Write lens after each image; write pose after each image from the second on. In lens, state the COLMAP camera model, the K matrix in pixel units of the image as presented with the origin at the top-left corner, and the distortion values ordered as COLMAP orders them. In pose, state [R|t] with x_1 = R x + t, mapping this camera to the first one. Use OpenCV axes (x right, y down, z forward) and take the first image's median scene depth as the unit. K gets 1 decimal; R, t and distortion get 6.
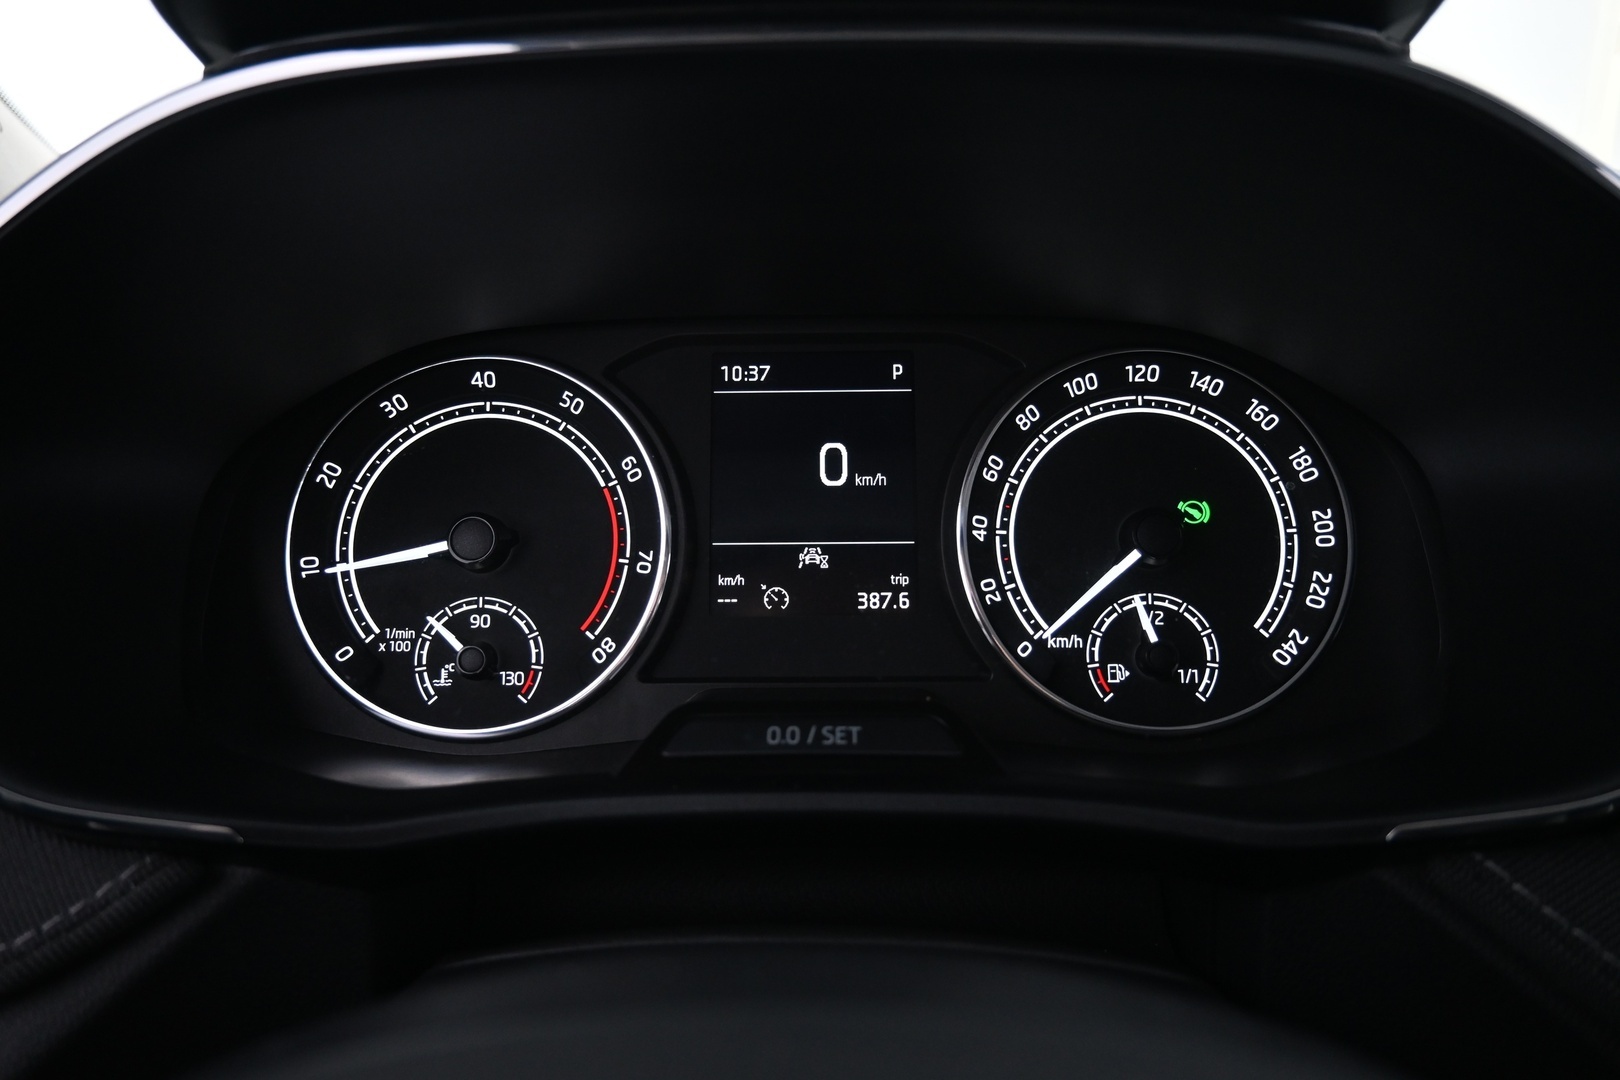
lens RADIAL K [[1132.3, 0, 799.8], [0, 1132.3, 545.7], [0, 0, 1]] dist [0.004157, 0.002212]
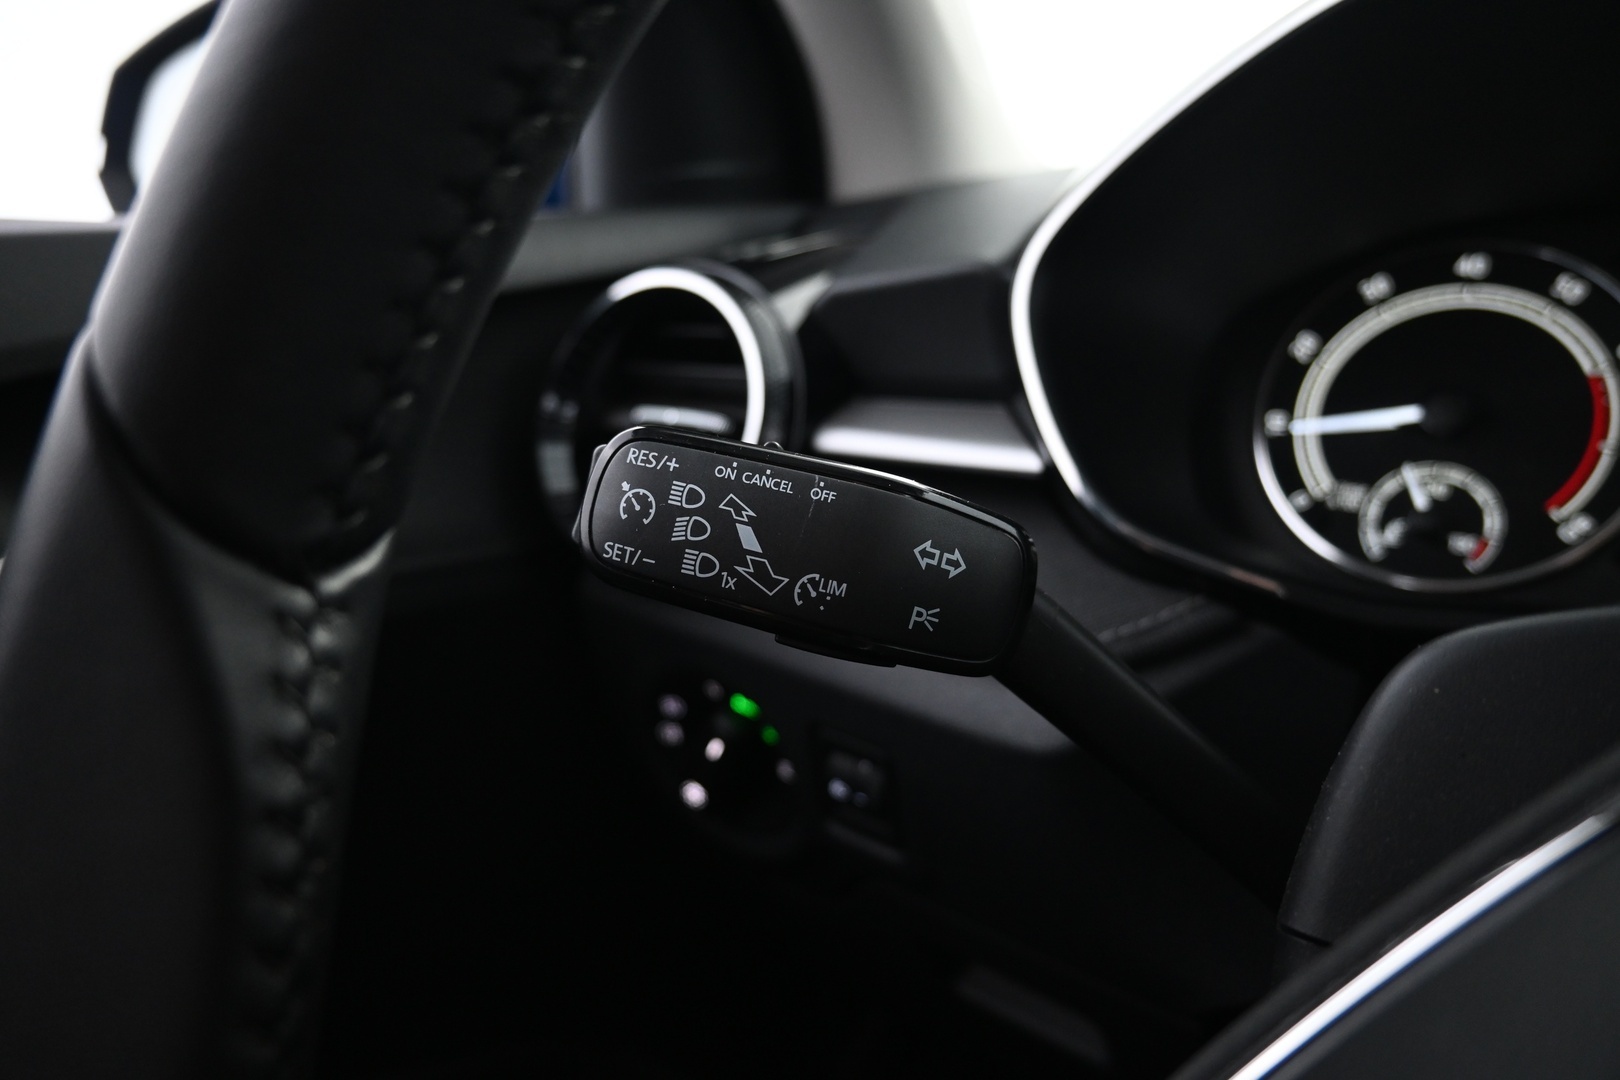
lens RADIAL K [[1132.3, 0, 806.7], [0, 1132.3, 547.1], [0, 0, 1]] dist [0.004157, 0.002212]
pose [[0.835238, 0.146995, -0.529877, -0.203022], [-0.153805, 0.987598, 0.031533, 0.178349], [0.527940, 0.055160, 0.847488, -0.212580]]
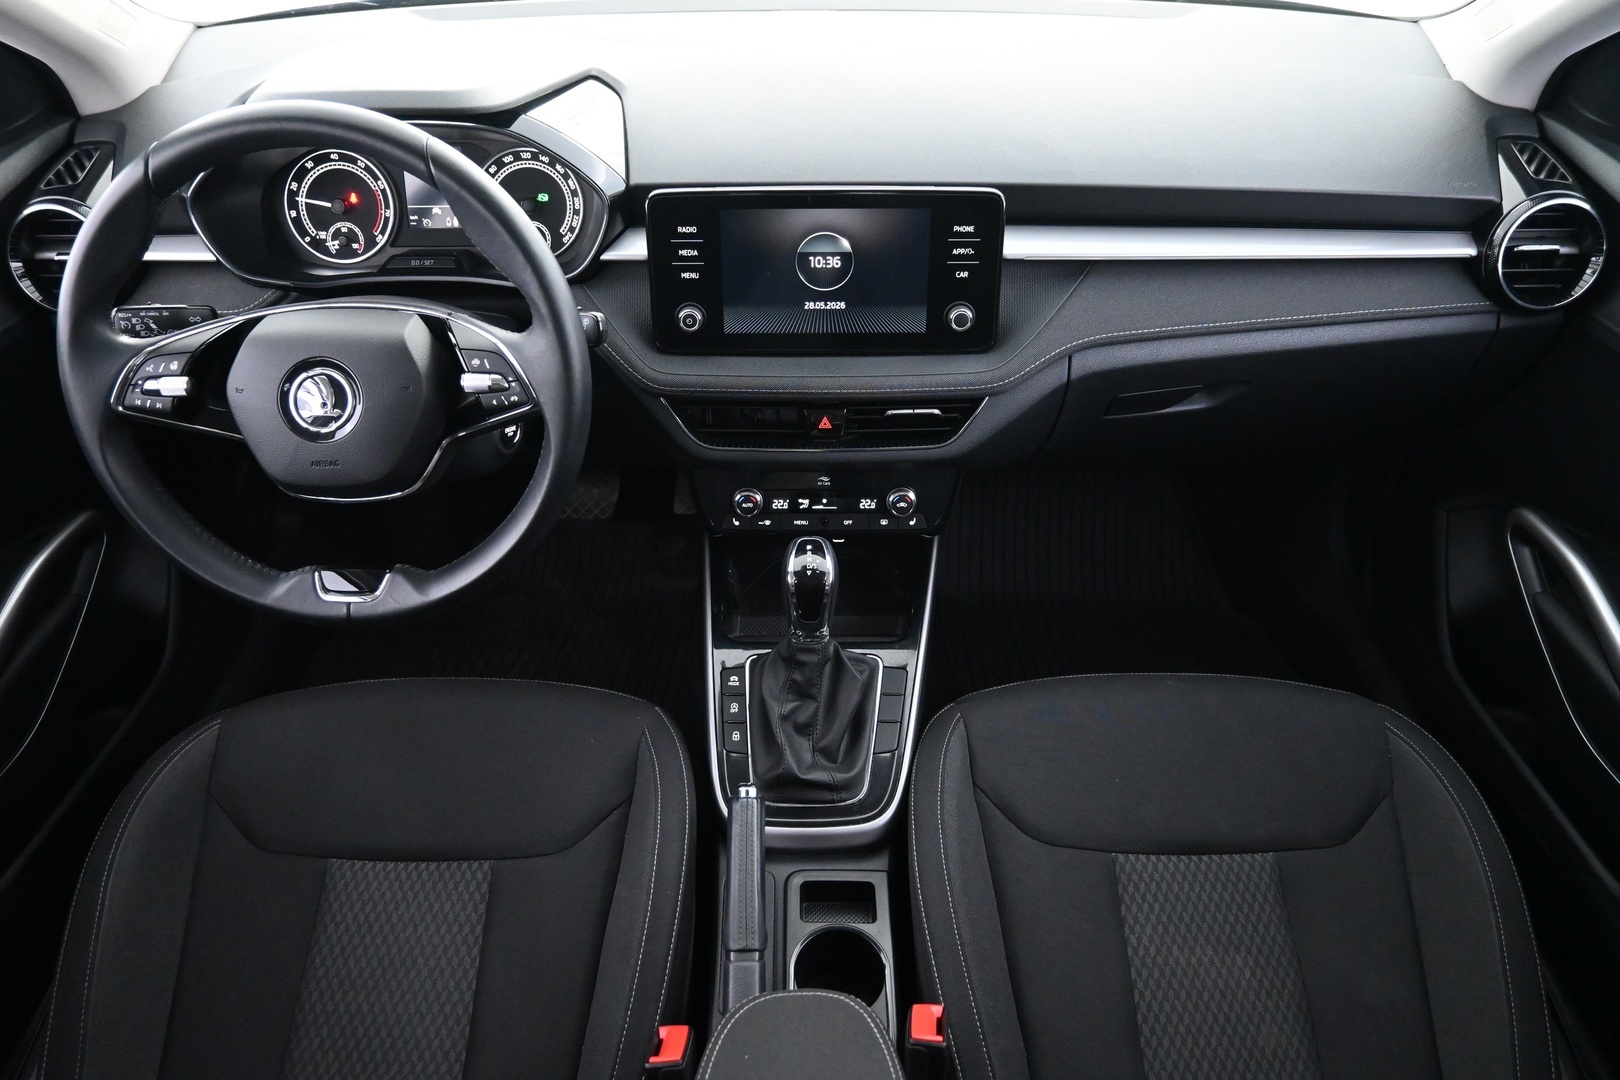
lens RADIAL K [[1136.8, 0, 817.7], [0, 1136.8, 542.9], [0, 0, 1]] dist [-0.008715, -0.002577]
pose [[0.999734, -0.006164, 0.022237, 1.122265], [-0.003501, 0.911996, 0.410185, -0.502994], [-0.022809, -0.410154, 0.911731, -2.693358]]
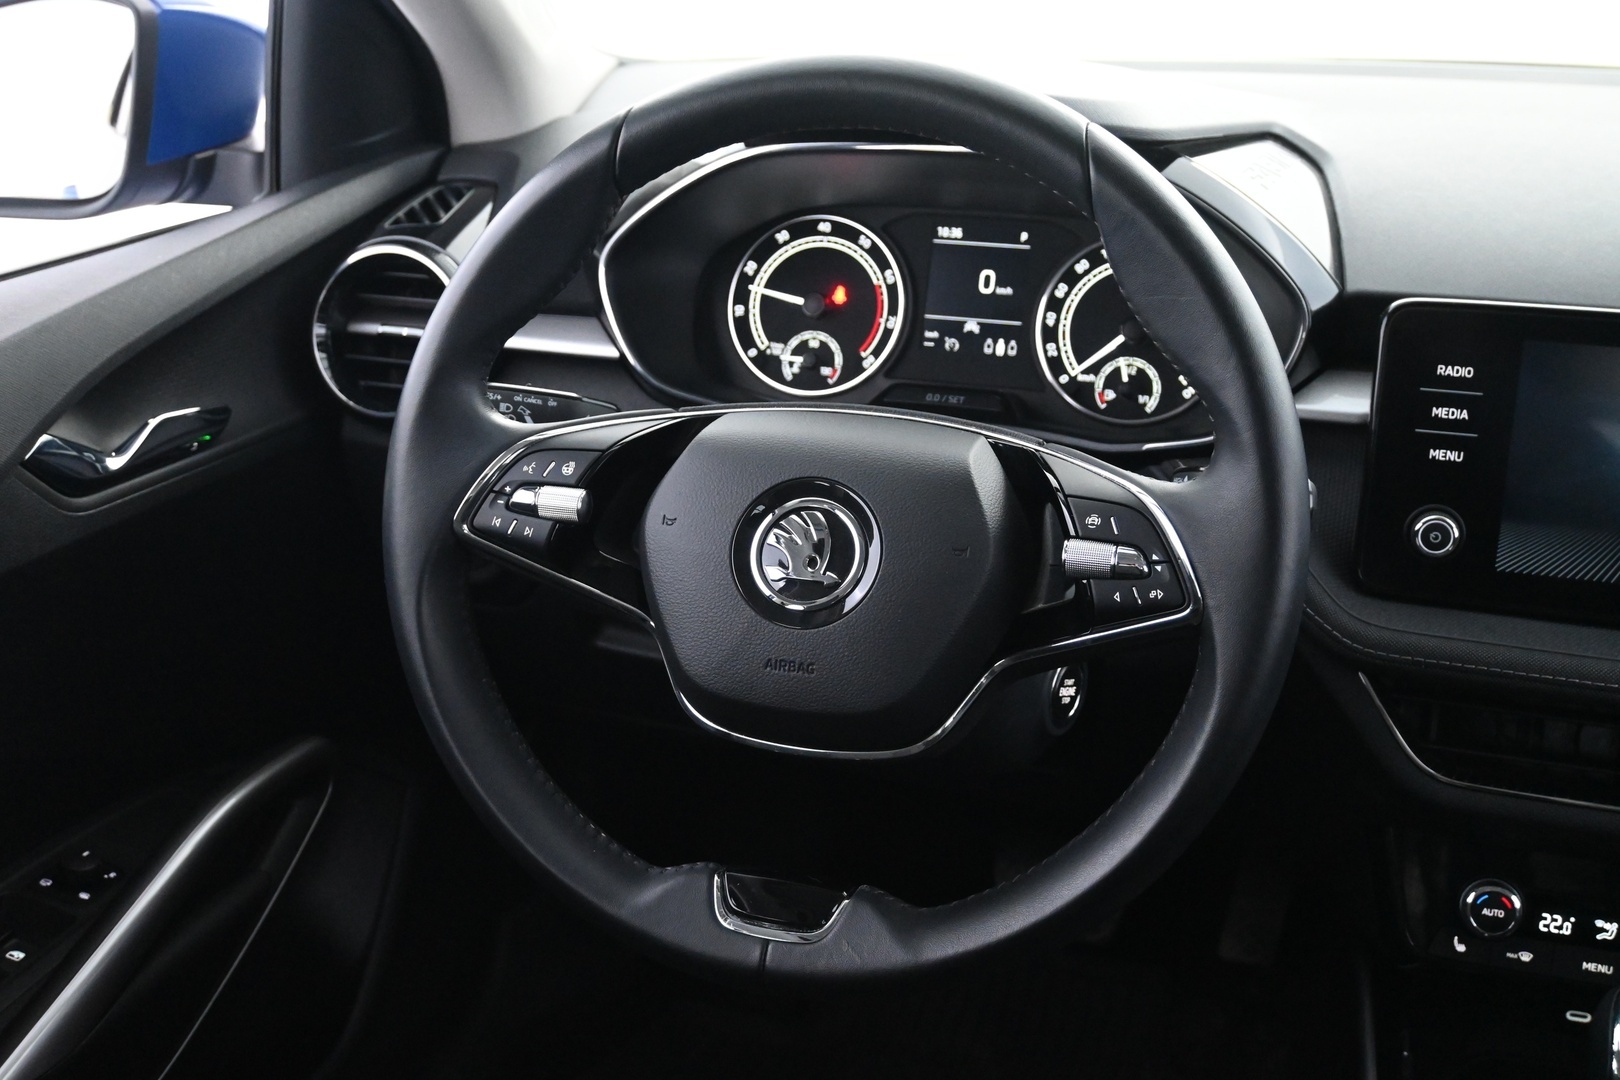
lens RADIAL K [[1867.0, 0, 812.6], [0, 1867.0, 544.1], [0, 0, 1]] dist [-0.009403, 0.000000]
pose [[0.965488, 0.112287, -0.234997, 0.580668], [-0.080373, 0.986705, 0.141257, -0.056037], [0.247734, -0.117495, 0.961677, -2.411941]]
